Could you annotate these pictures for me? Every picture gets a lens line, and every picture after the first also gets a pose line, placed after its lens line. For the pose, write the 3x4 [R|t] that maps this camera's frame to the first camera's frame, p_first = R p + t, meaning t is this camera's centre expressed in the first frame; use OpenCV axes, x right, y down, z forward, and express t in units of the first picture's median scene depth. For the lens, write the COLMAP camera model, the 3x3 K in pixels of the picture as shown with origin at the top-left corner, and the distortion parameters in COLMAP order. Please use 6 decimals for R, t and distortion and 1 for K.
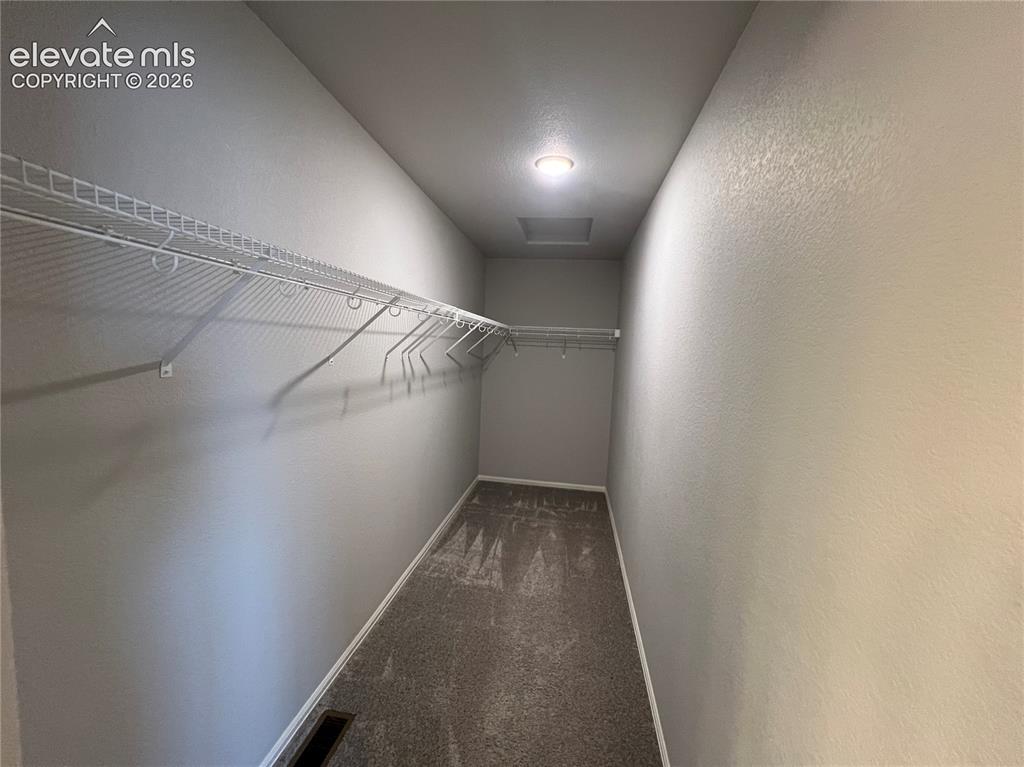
lens RADIAL K [[410.2, 0, 513.2], [0, 410.2, 379.0], [0, 0, 1]] dist [0.000292, 0.000109]
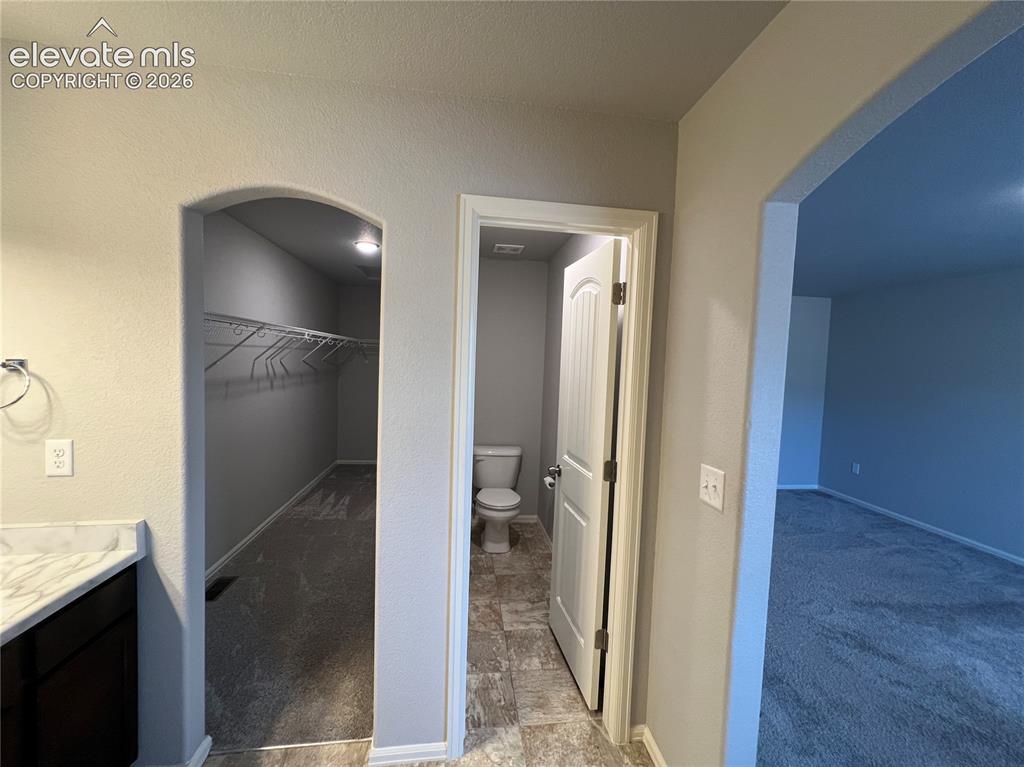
lens RADIAL K [[410.2, 0, 513.2], [0, 410.2, 379.0], [0, 0, 1]] dist [0.000292, 0.000109]
pose [[0.960156, -0.024179, 0.278416, 0.148629], [0.030917, 0.999325, -0.019838, 0.055603], [-0.277749, 0.027655, 0.960256, -0.577191]]
